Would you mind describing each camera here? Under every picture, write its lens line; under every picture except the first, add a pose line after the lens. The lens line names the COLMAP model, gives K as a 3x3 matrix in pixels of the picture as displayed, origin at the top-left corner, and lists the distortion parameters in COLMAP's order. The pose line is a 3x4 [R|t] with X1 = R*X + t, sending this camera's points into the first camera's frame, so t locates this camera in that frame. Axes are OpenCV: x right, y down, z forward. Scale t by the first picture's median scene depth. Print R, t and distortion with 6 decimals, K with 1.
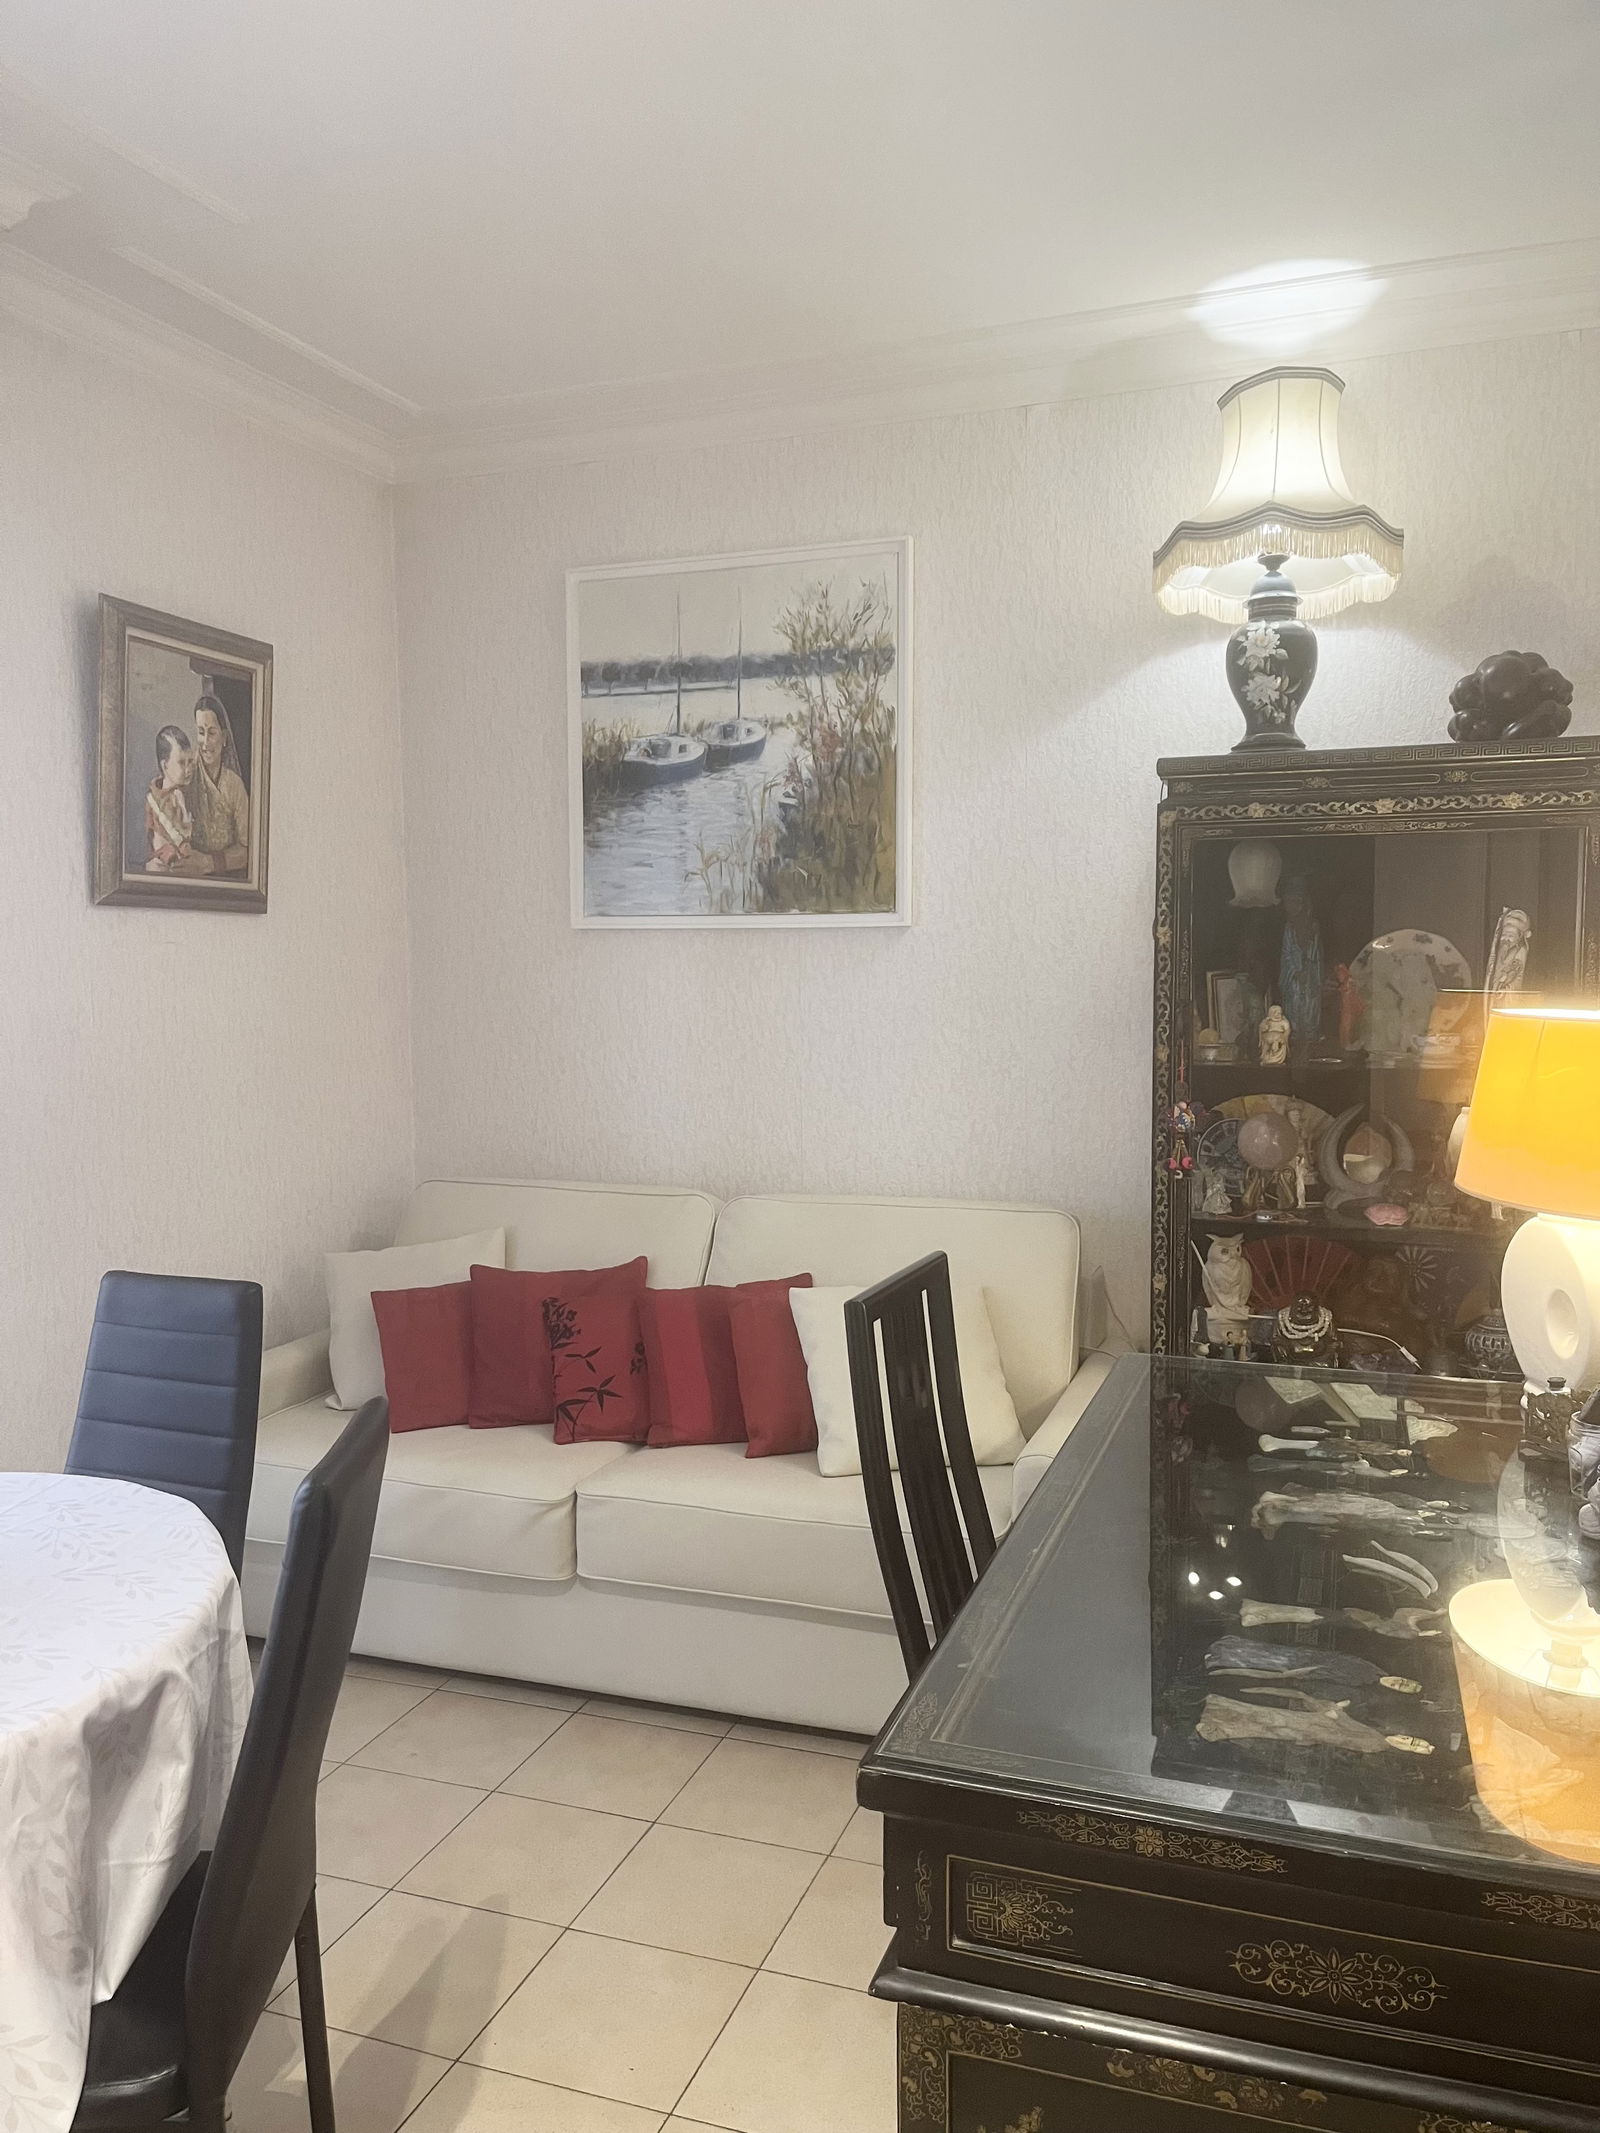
lens RADIAL K [[1614.8, 0, 785.5], [0, 1614.8, 1080.8], [0, 0, 1]] dist [0.066322, -0.084204]
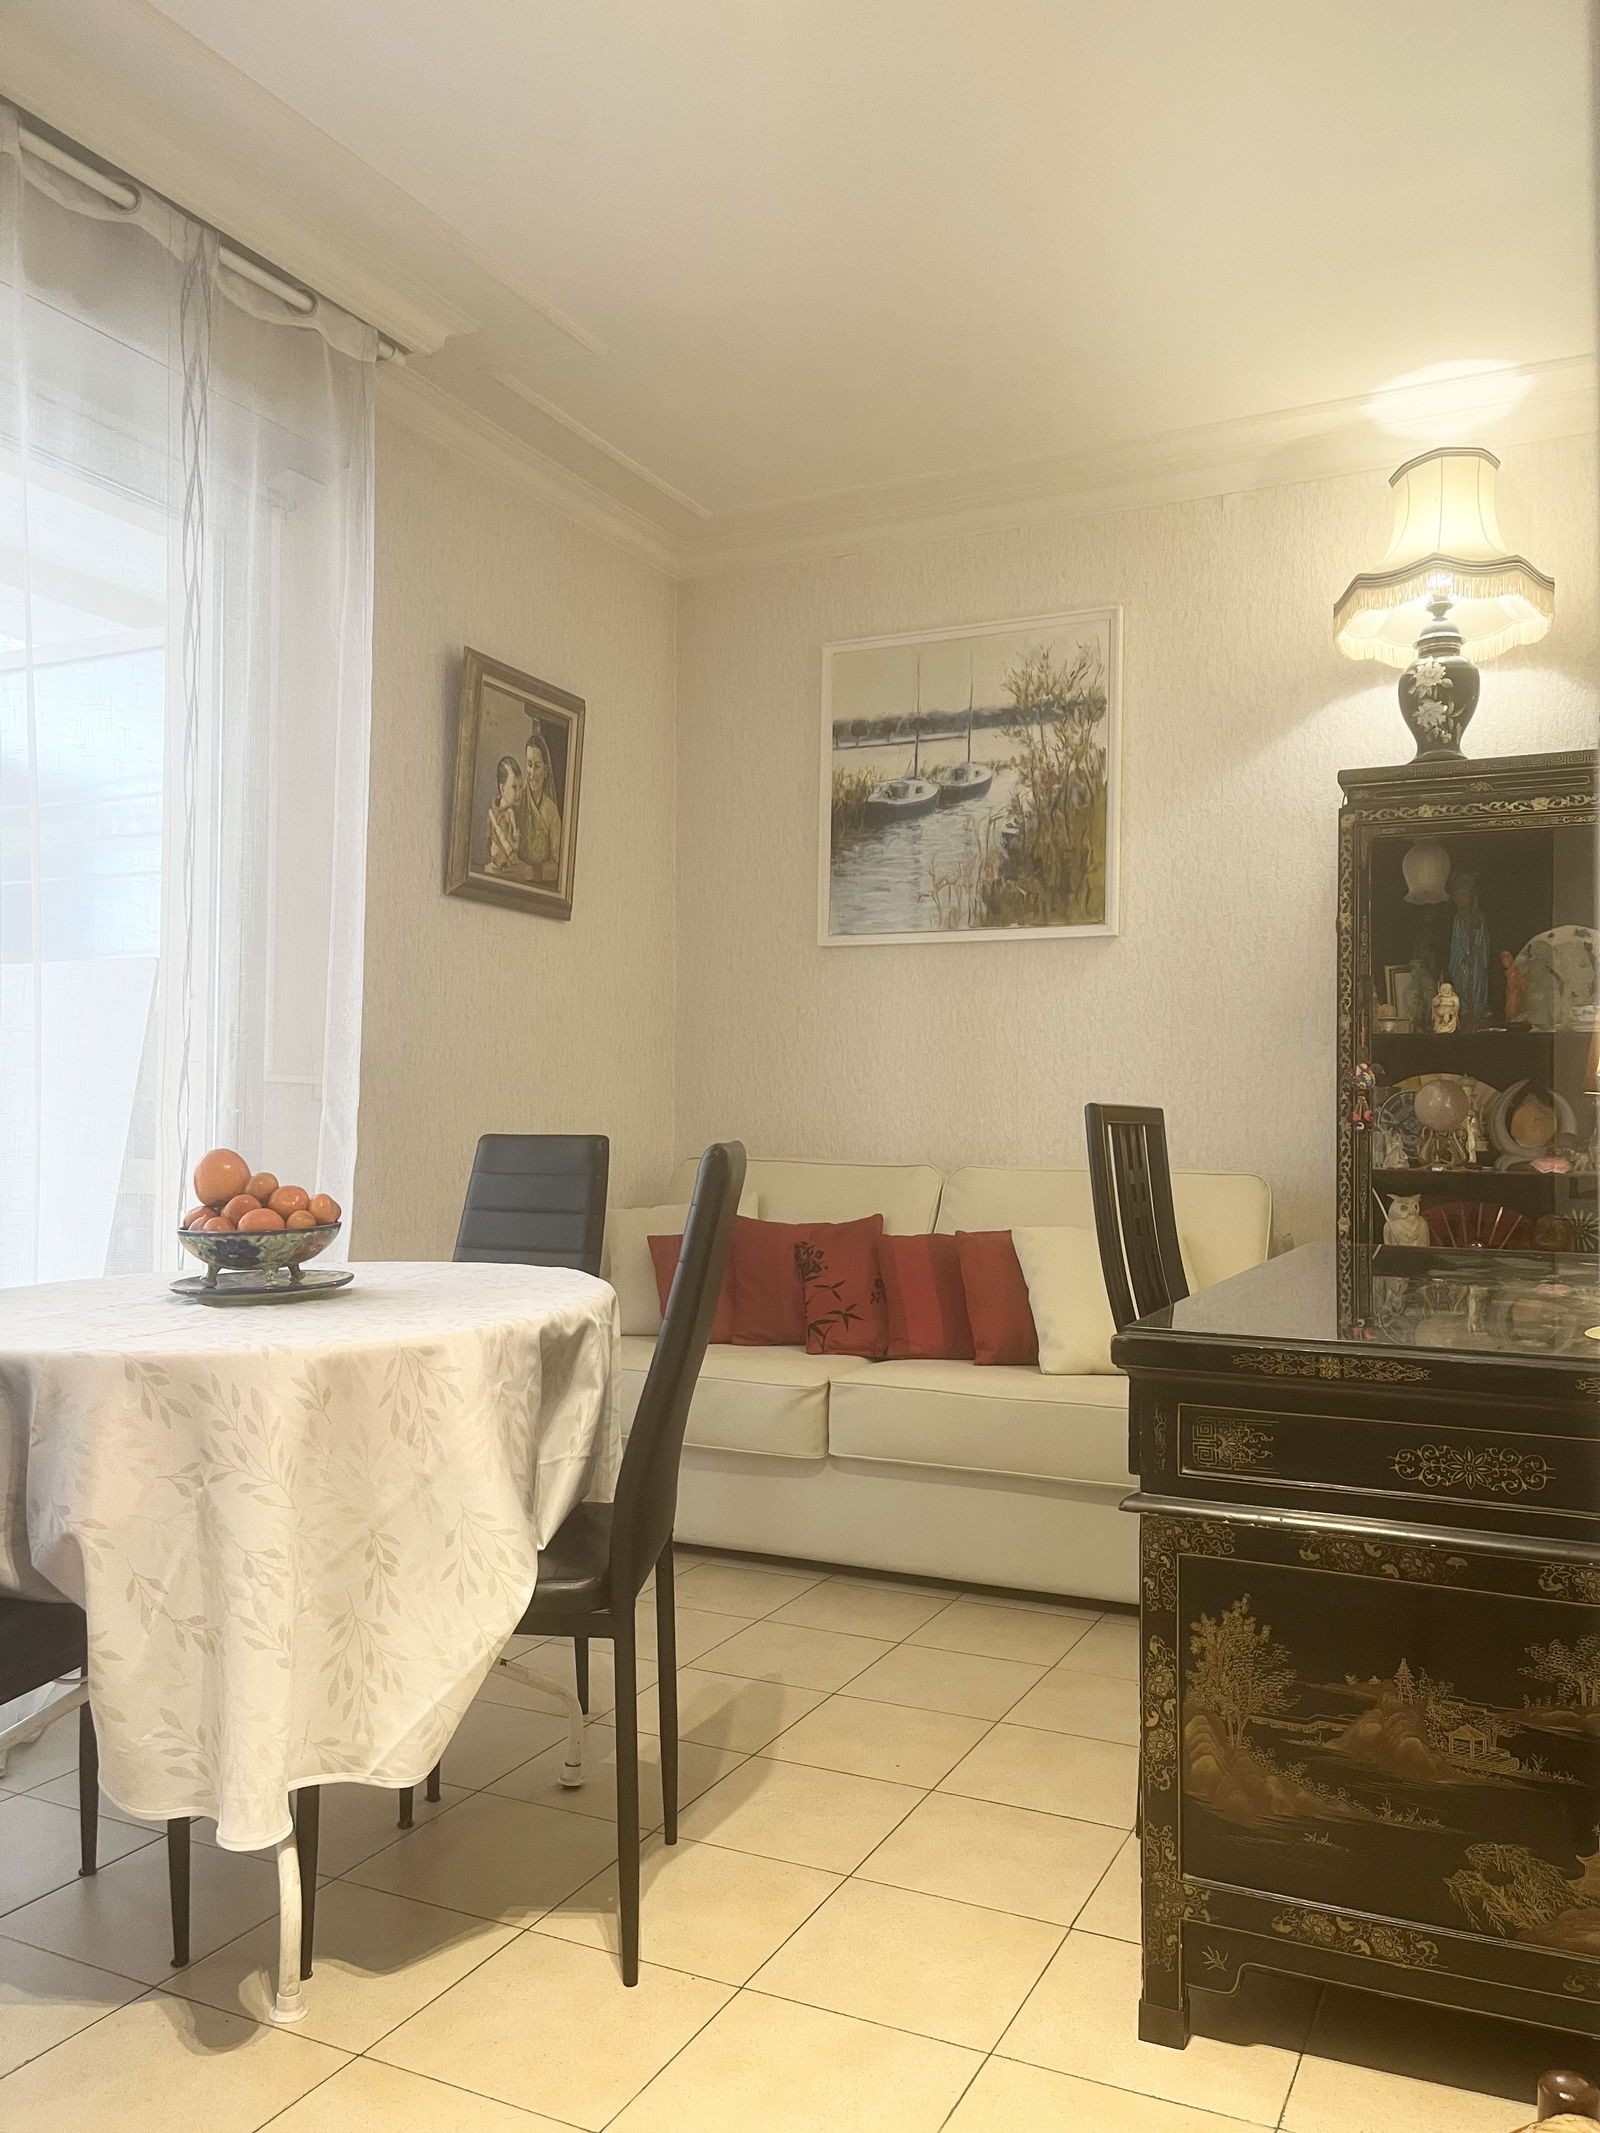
lens RADIAL K [[1614.8, 0, 807.7], [0, 1614.8, 1076.9], [0, 0, 1]] dist [0.066322, -0.084204]
pose [[0.995314, 0.015676, -0.095421, -0.035300], [-0.025239, 0.994682, -0.099854, 0.144884], [0.093348, 0.101794, 0.990416, -0.169820]]
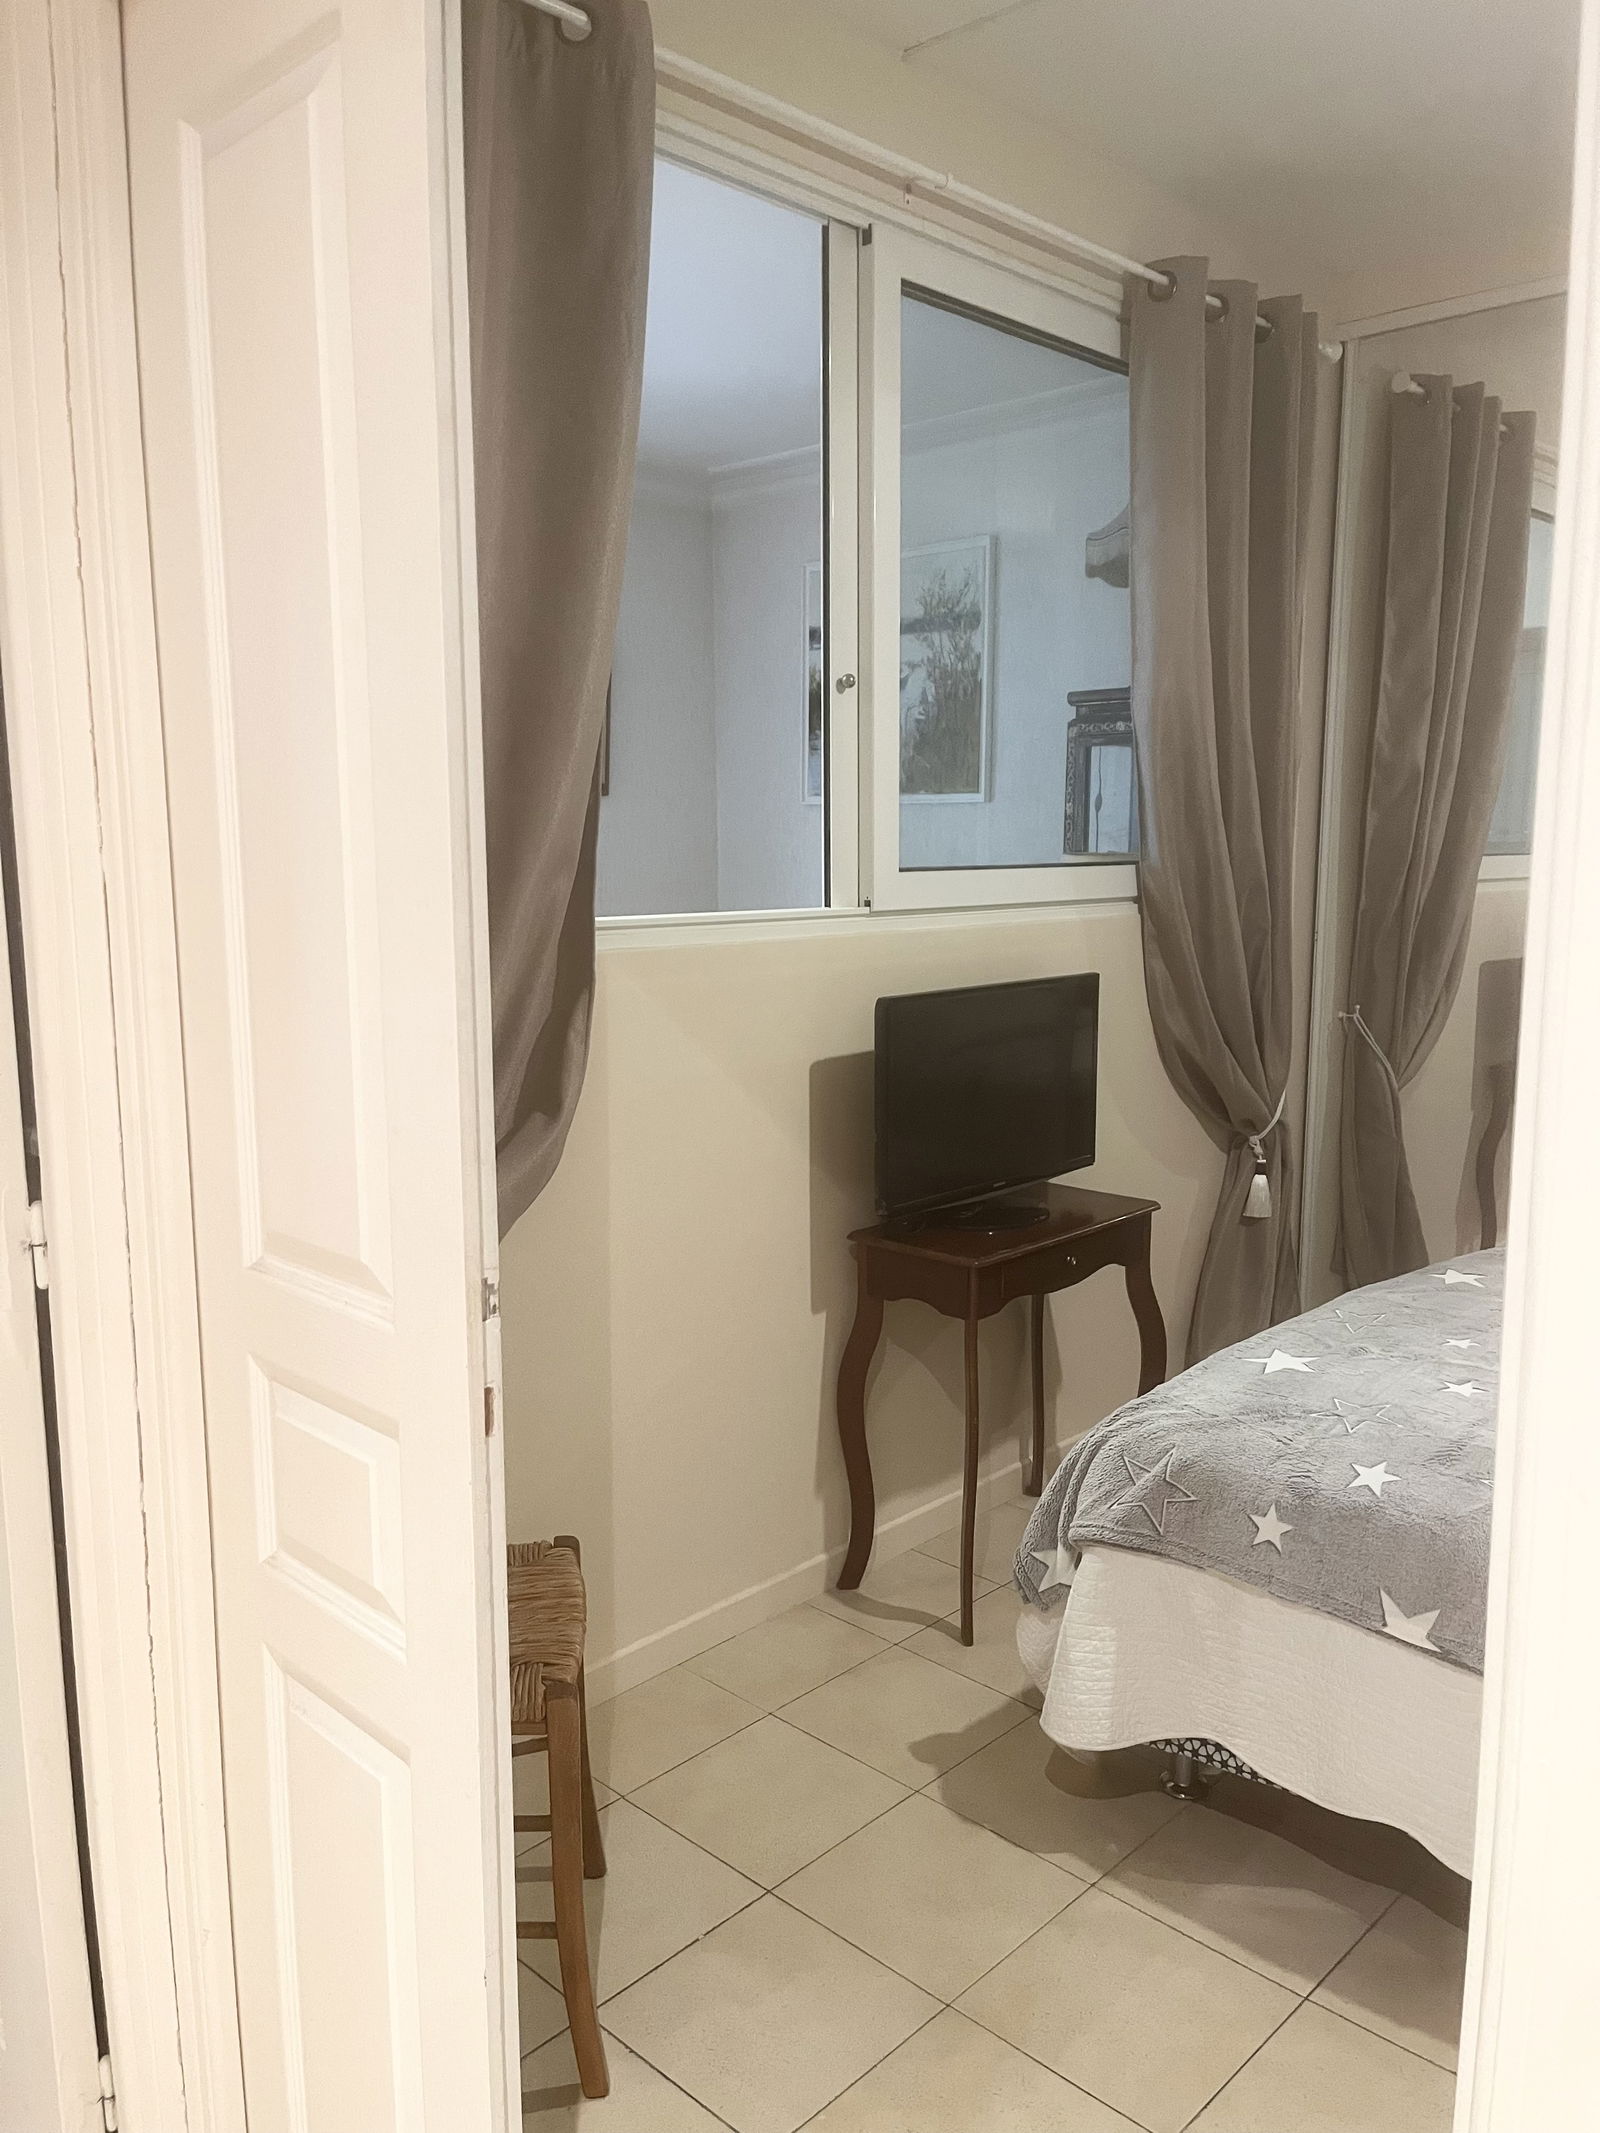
lens RADIAL K [[1614.8, 0, 830.9], [0, 1614.8, 1073.3], [0, 0, 1]] dist [0.066322, -0.084204]
pose [[0.919538, 0.066657, -0.387308, 0.629851], [-0.038594, 0.996064, 0.079796, 0.045968], [0.391102, -0.058428, 0.918491, -0.509250]]
